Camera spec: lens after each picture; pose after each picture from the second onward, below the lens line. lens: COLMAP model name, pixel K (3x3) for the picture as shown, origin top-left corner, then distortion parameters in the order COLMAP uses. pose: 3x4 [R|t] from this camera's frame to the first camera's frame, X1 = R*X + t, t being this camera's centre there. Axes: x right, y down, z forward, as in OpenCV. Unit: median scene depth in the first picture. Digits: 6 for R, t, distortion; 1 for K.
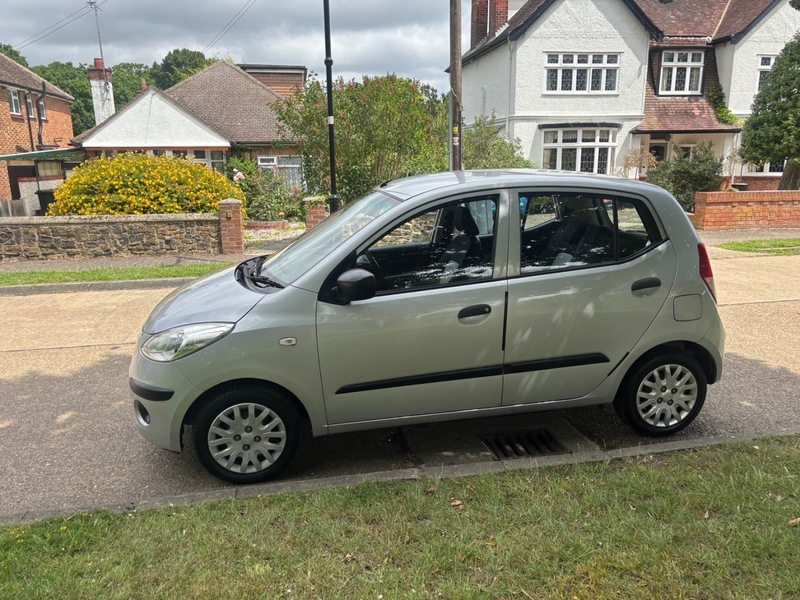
lens RADIAL K [[616.7, 0, 401.4], [0, 616.7, 302.0], [0, 0, 1]] dist [0.040666, -0.041059]
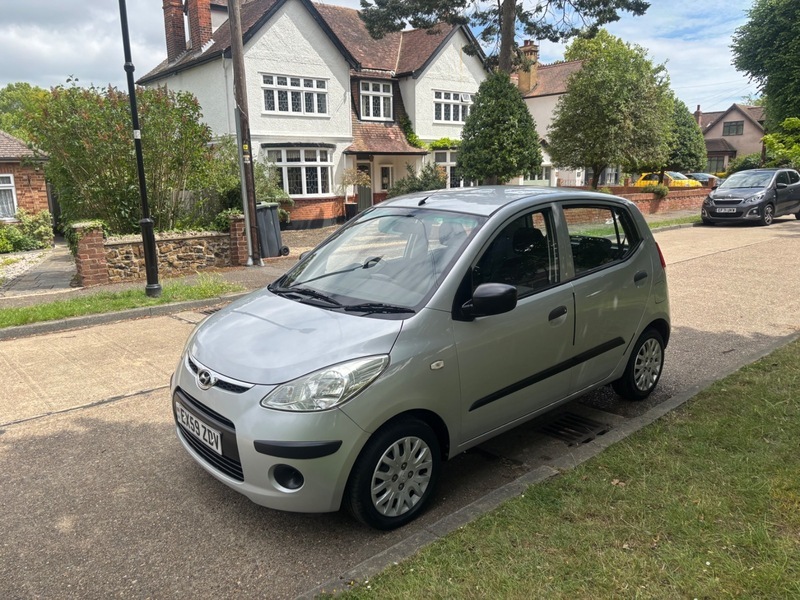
lens RADIAL K [[616.7, 0, 406.6], [0, 616.7, 301.8], [0, 0, 1]] dist [0.040666, -0.041059]
pose [[0.860144, -0.106540, 0.498800, -0.192504], [0.120896, 0.992659, 0.003548, -0.012037], [-0.495516, 0.057251, 0.866710, 0.050011]]
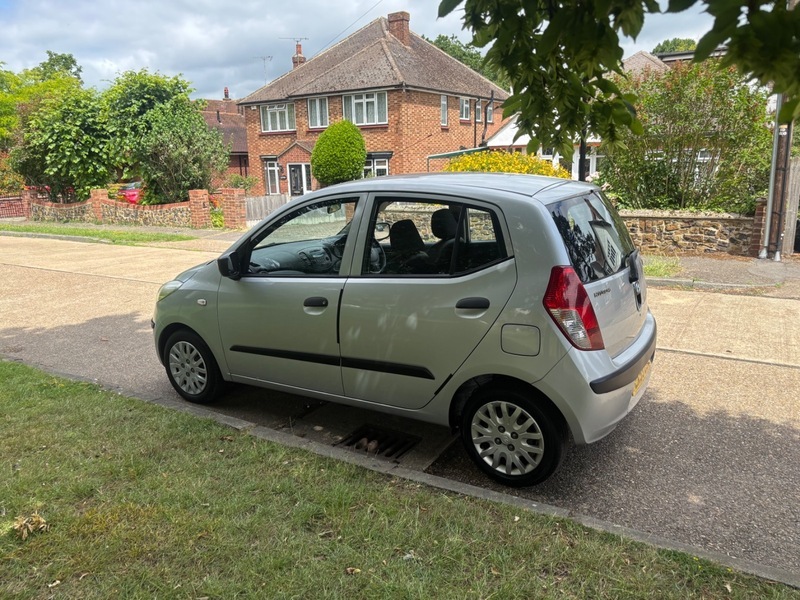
lens RADIAL K [[616.7, 0, 395.0], [0, 616.7, 299.3], [0, 0, 1]] dist [0.040666, -0.041059]
pose [[0.726376, 0.146010, -0.671610, 0.279117], [-0.141943, 0.987977, 0.061271, -0.022627], [0.672481, 0.050824, 0.738367, 0.081418]]
